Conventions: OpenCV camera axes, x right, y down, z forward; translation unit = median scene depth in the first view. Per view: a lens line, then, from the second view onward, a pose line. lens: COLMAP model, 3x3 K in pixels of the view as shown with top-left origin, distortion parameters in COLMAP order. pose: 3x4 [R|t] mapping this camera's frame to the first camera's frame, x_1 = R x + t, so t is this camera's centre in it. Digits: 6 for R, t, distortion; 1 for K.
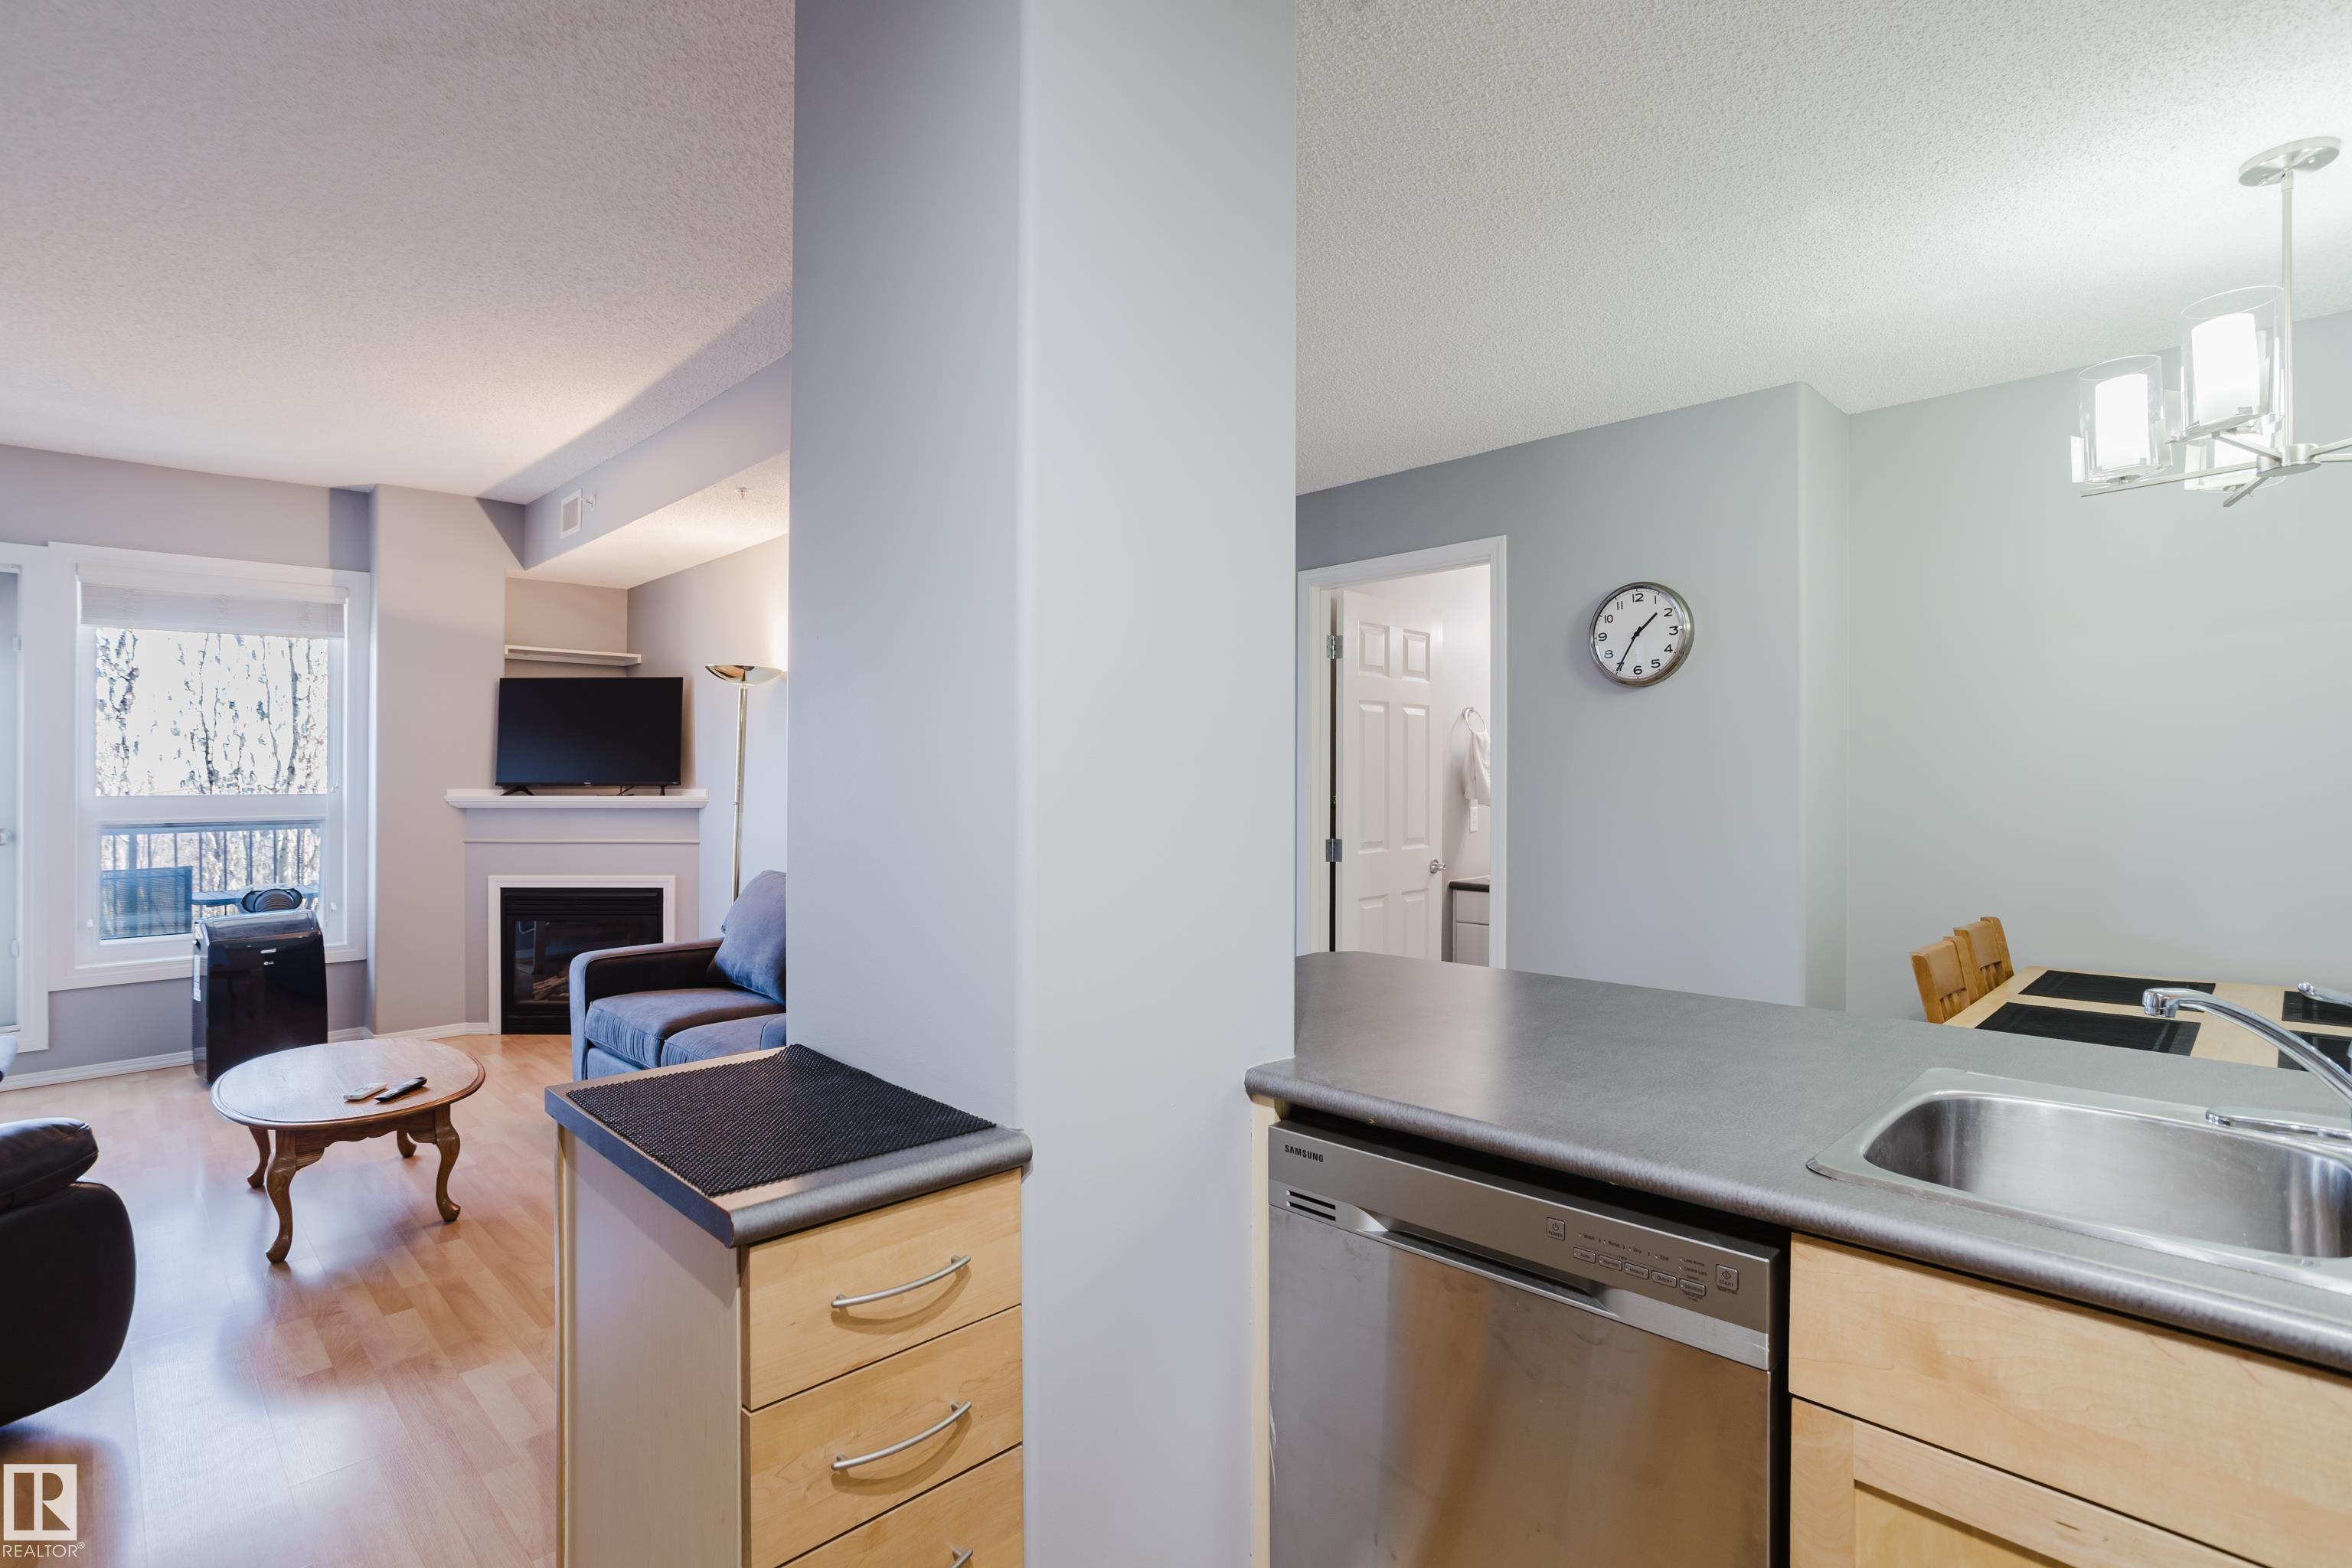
lens RADIAL K [[1120.1, 0, 1184.4], [0, 1120.1, 783.3], [0, 0, 1]] dist [-0.024860, 0.010891]
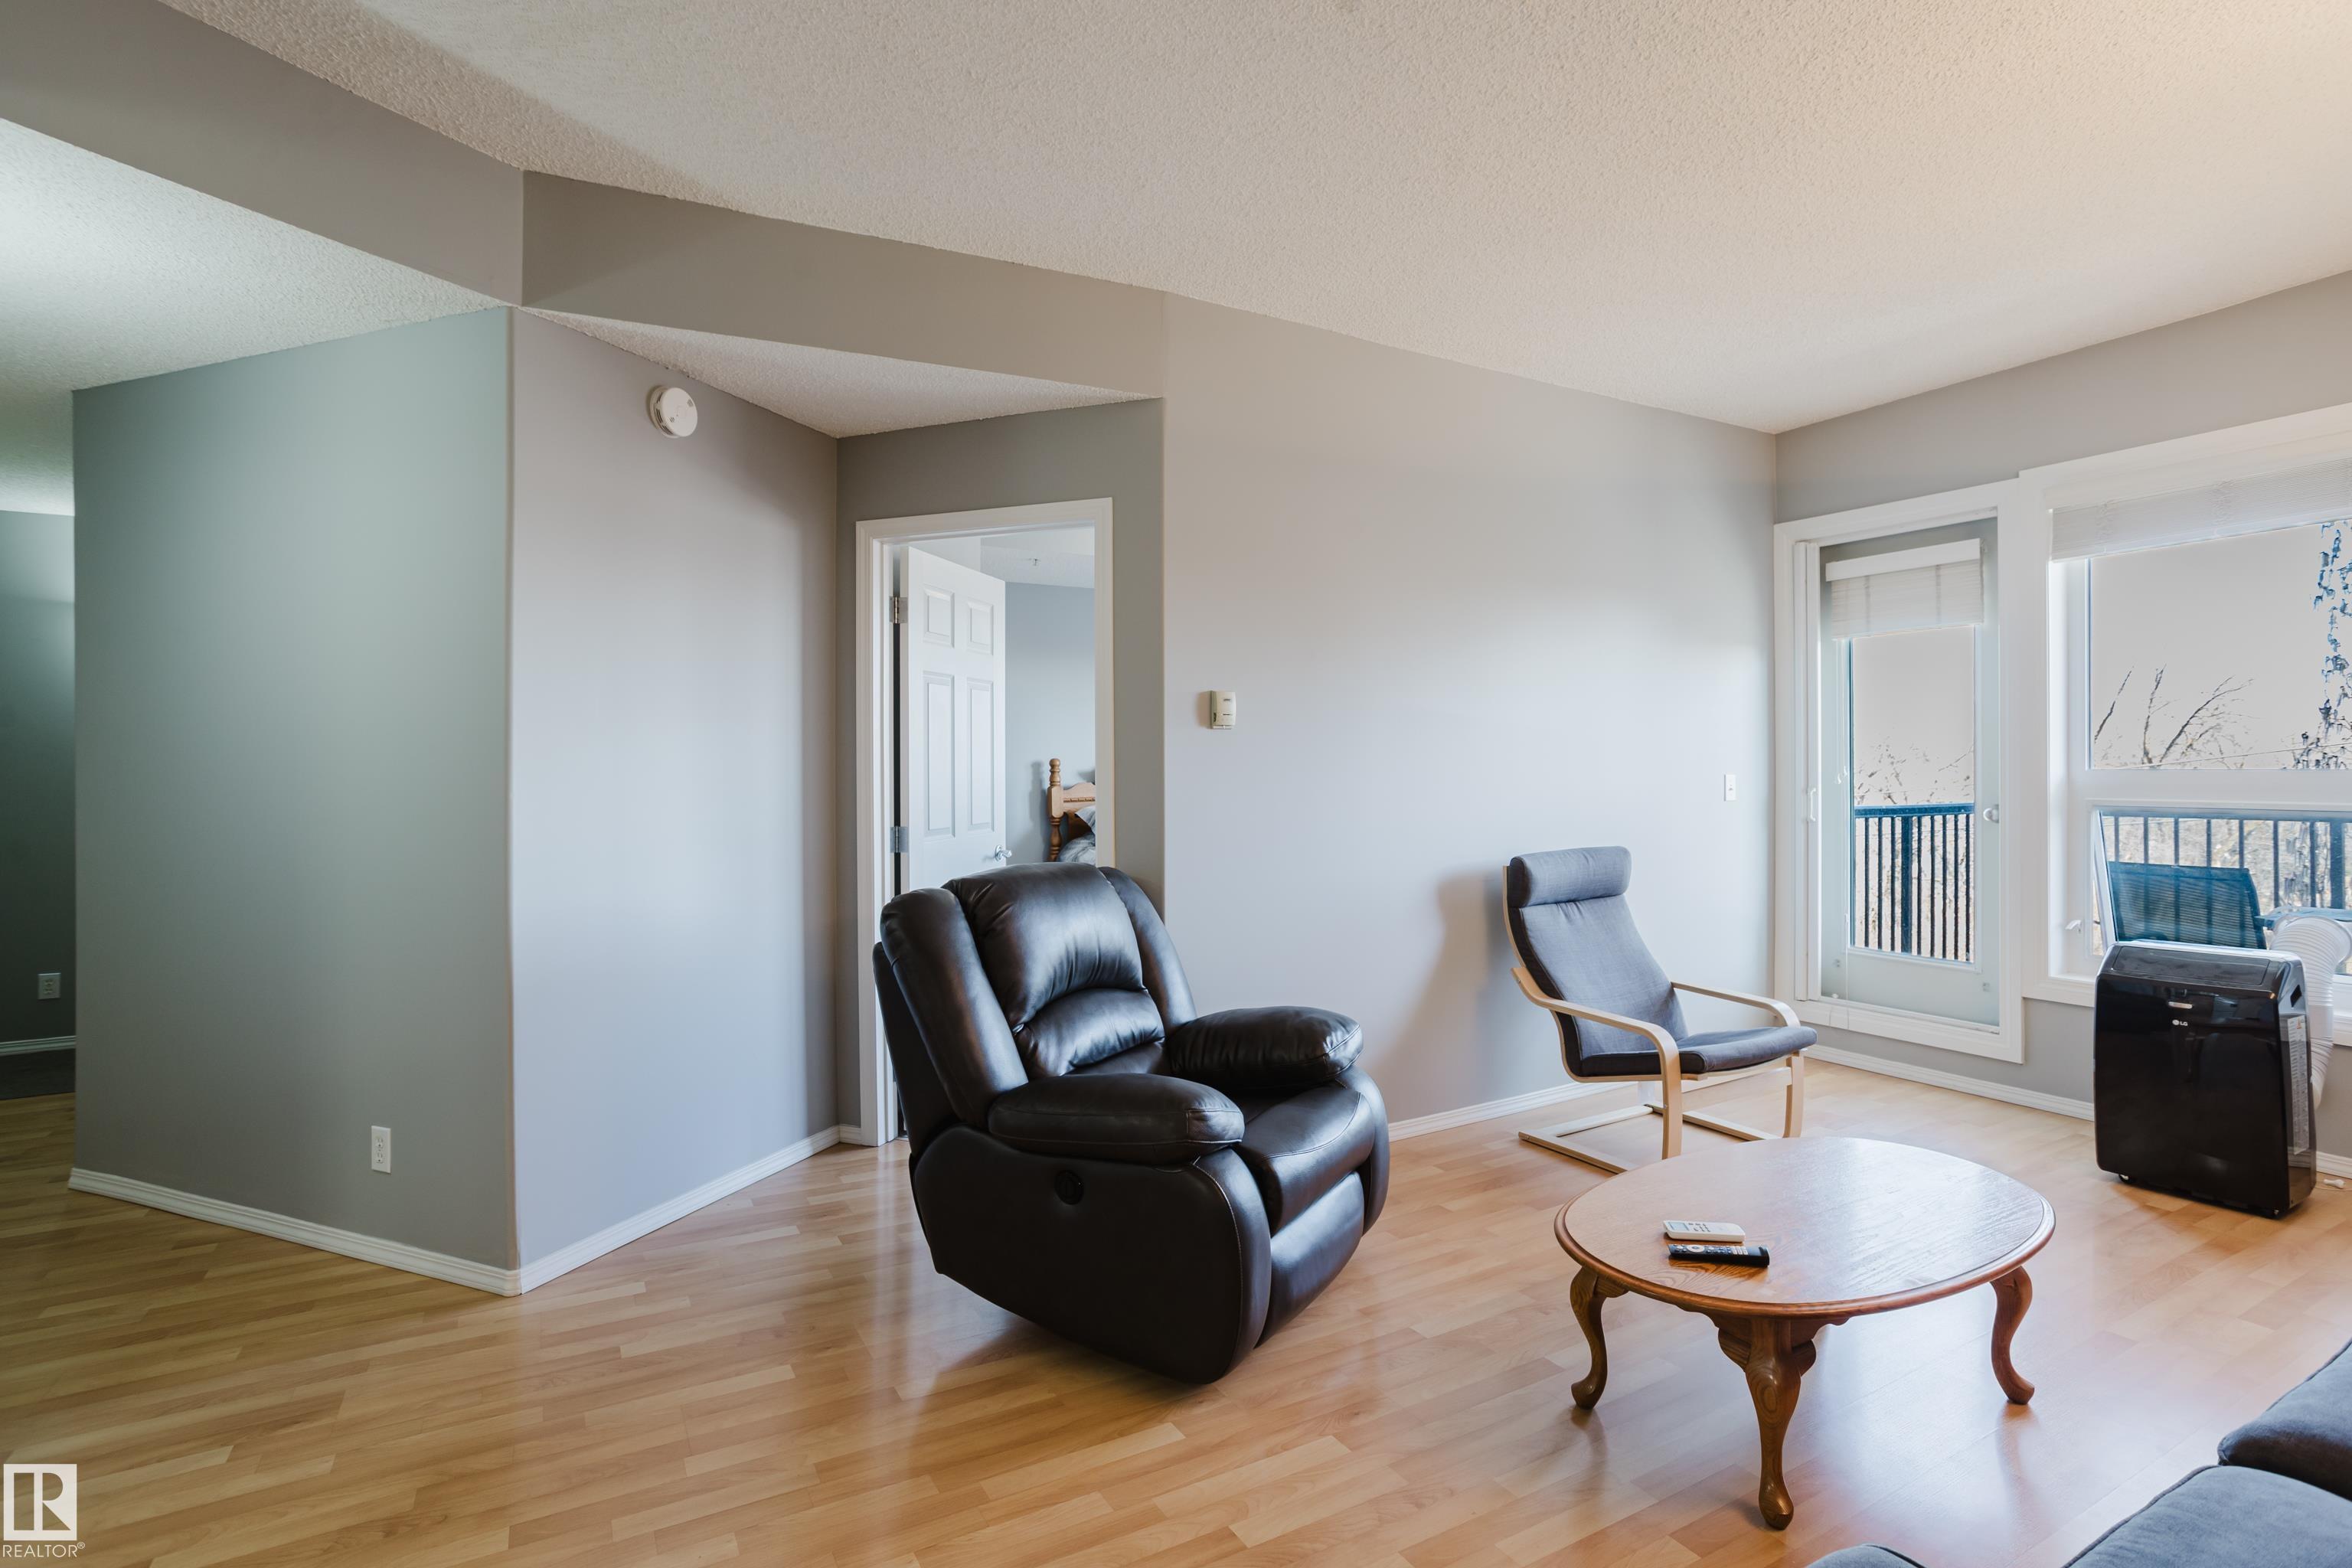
lens RADIAL K [[1120.1, 0, 1181.2], [0, 1120.1, 751.6], [0, 0, 1]] dist [-0.024860, 0.010891]
pose [[-0.268623, -0.002516, -0.963242, -0.023309], [-0.002737, 0.999995, -0.001848, 0.002083], [0.963242, 0.002140, -0.268628, 0.524013]]
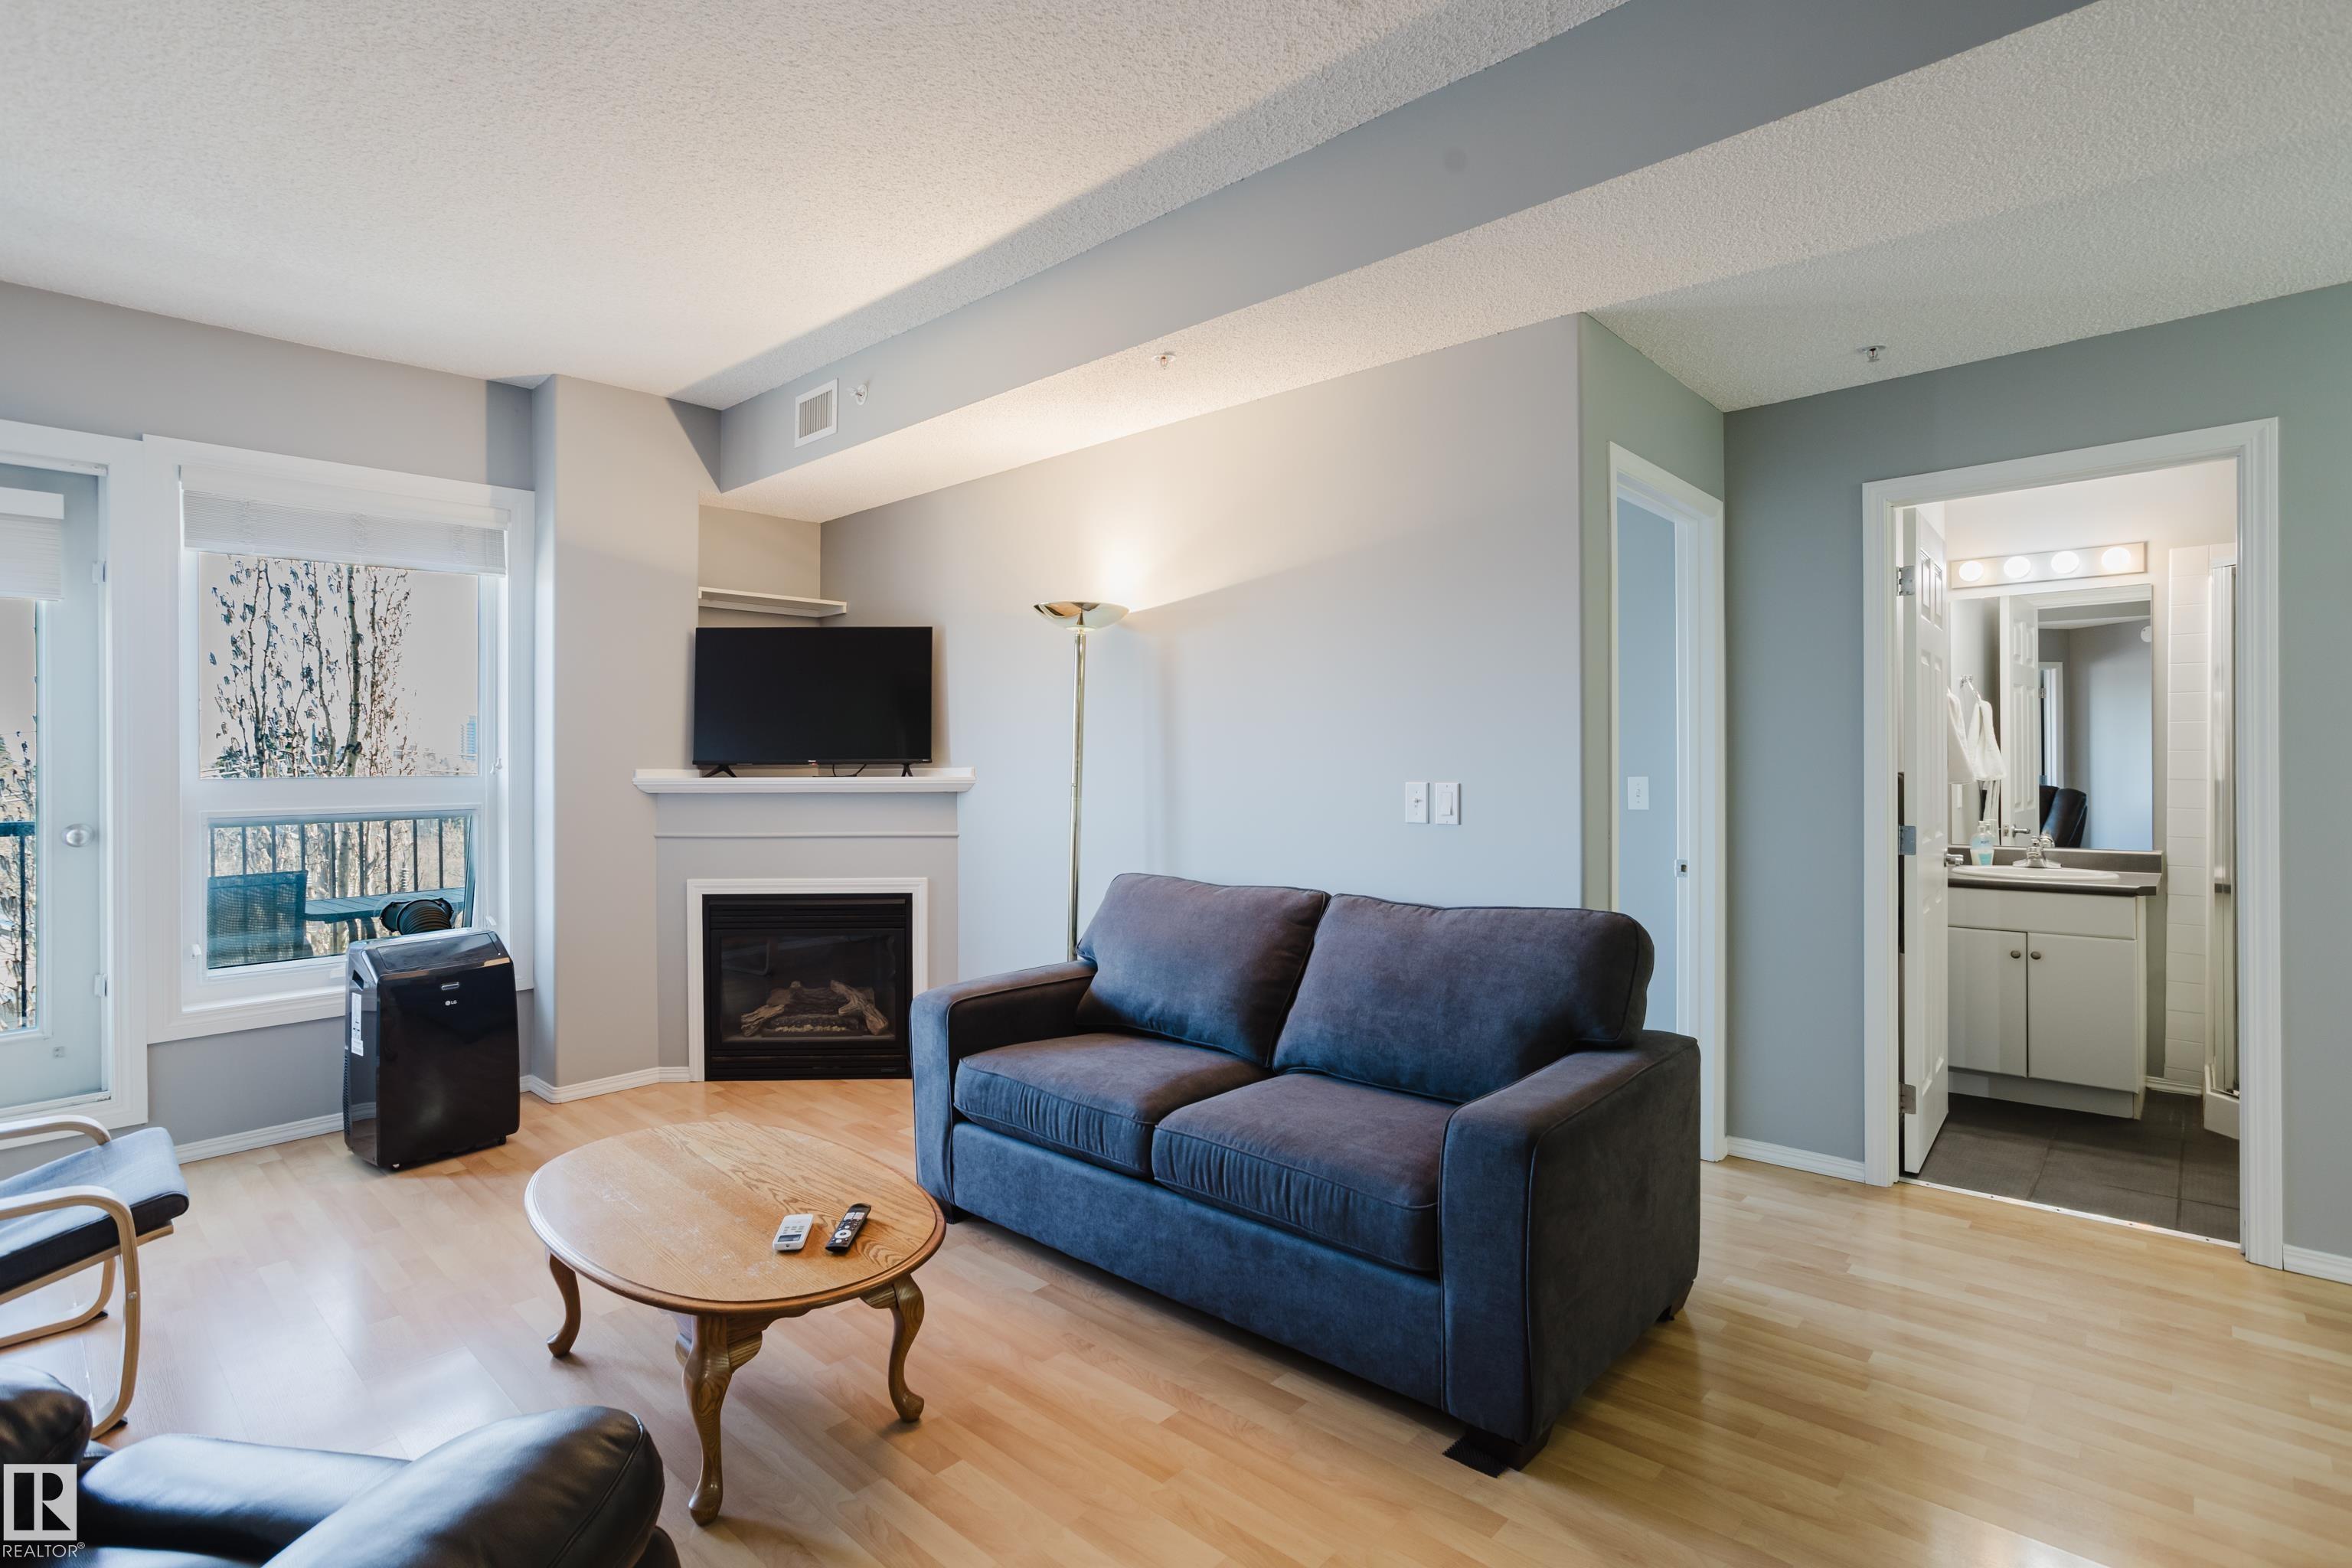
lens RADIAL K [[1120.1, 0, 1169.0], [0, 1120.1, 767.9], [0, 0, 1]] dist [-0.024860, 0.010891]
pose [[0.999227, -0.003632, 0.039145, -0.327224], [0.003603, 0.999993, 0.000806, 0.005293], [-0.039148, -0.000665, 0.999233, 0.206471]]
